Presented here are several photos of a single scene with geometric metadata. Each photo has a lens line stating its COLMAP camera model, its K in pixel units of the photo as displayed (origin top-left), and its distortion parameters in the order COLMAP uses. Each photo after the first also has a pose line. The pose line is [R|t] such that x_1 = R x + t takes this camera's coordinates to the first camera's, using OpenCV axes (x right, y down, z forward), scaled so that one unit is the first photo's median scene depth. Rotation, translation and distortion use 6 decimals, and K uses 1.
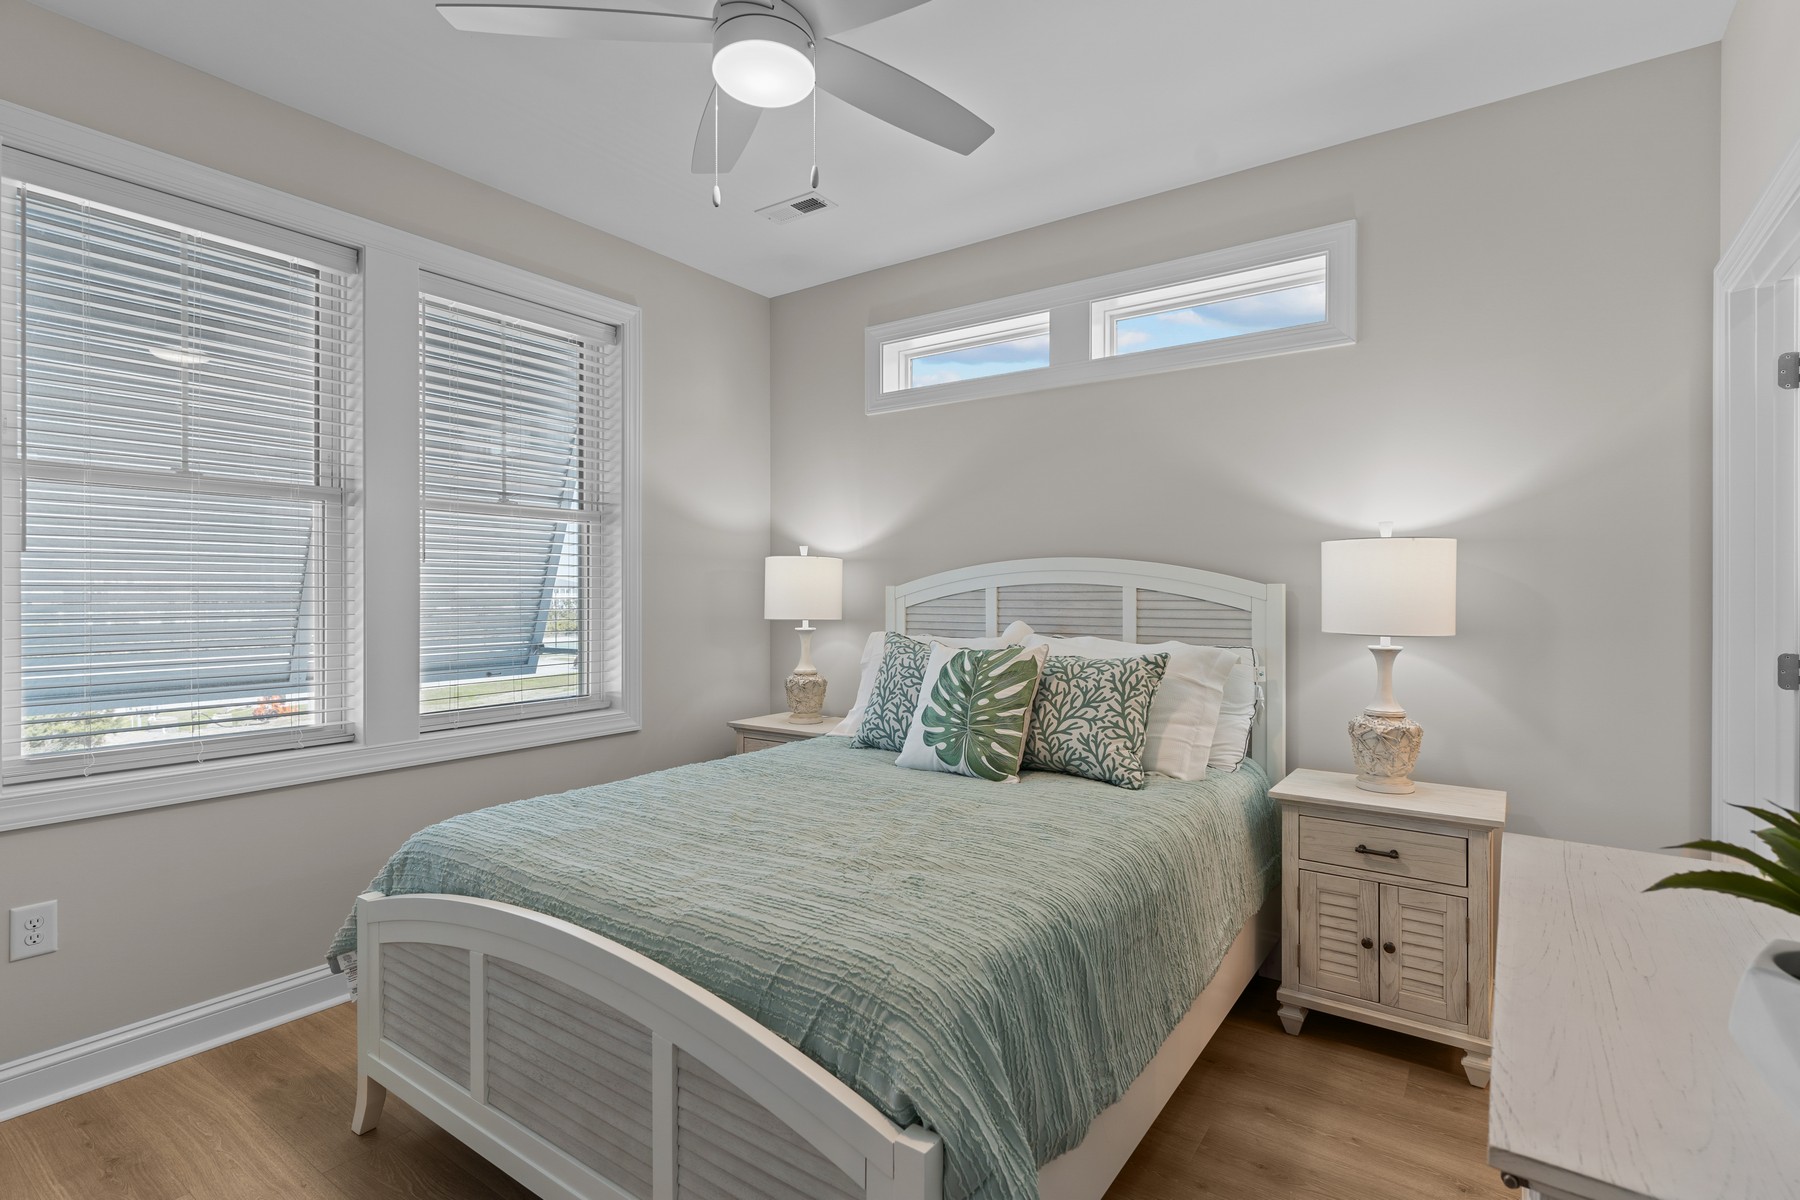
lens RADIAL K [[858.6, 0, 900.0], [0, 858.6, 600.0], [0, 0, 1]] dist [0.002202, -0.000075]
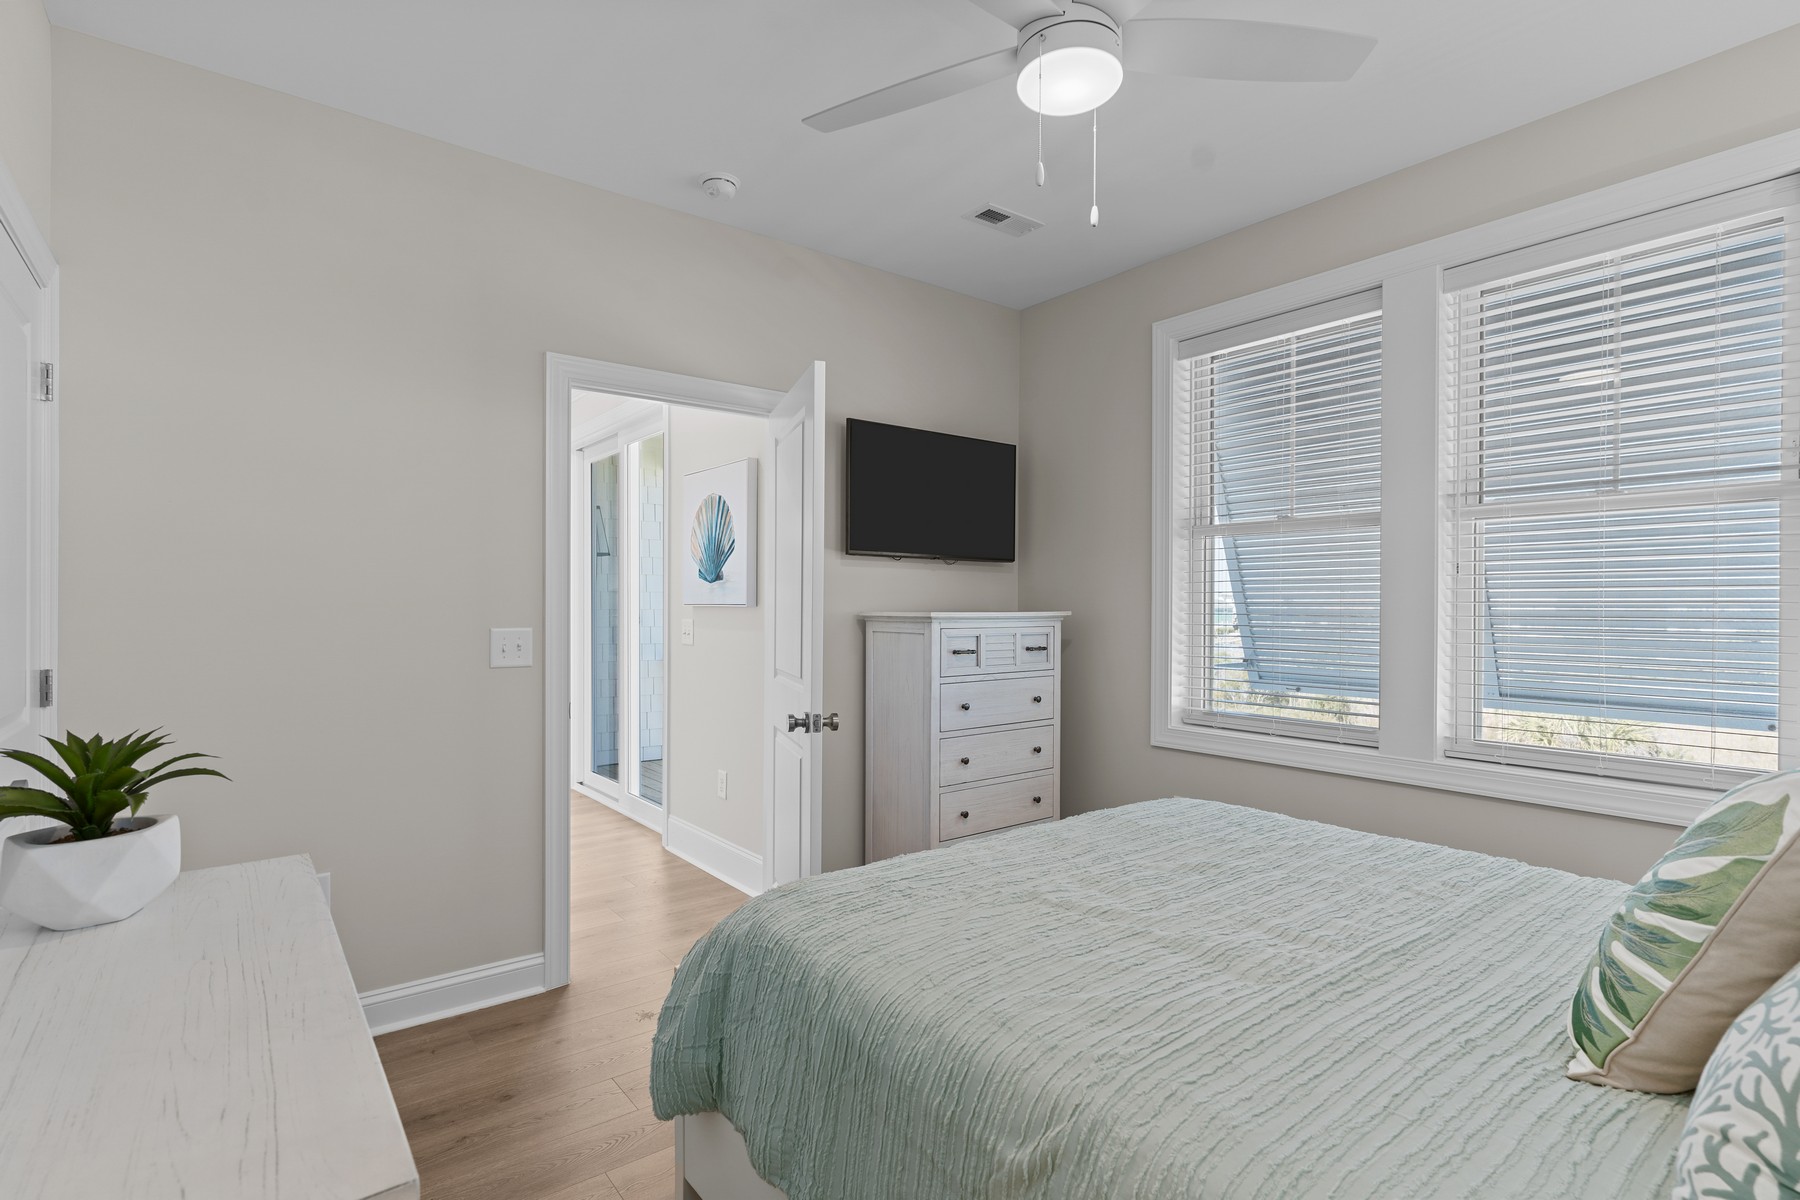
lens RADIAL K [[858.6, 0, 900.0], [0, 858.6, 600.0], [0, 0, 1]] dist [0.002202, -0.000075]
pose [[-0.268463, -0.008026, -0.963257, 0.606053], [-0.009959, 0.999935, -0.005556, -0.008208], [0.963239, 0.008101, -0.268525, 0.785474]]
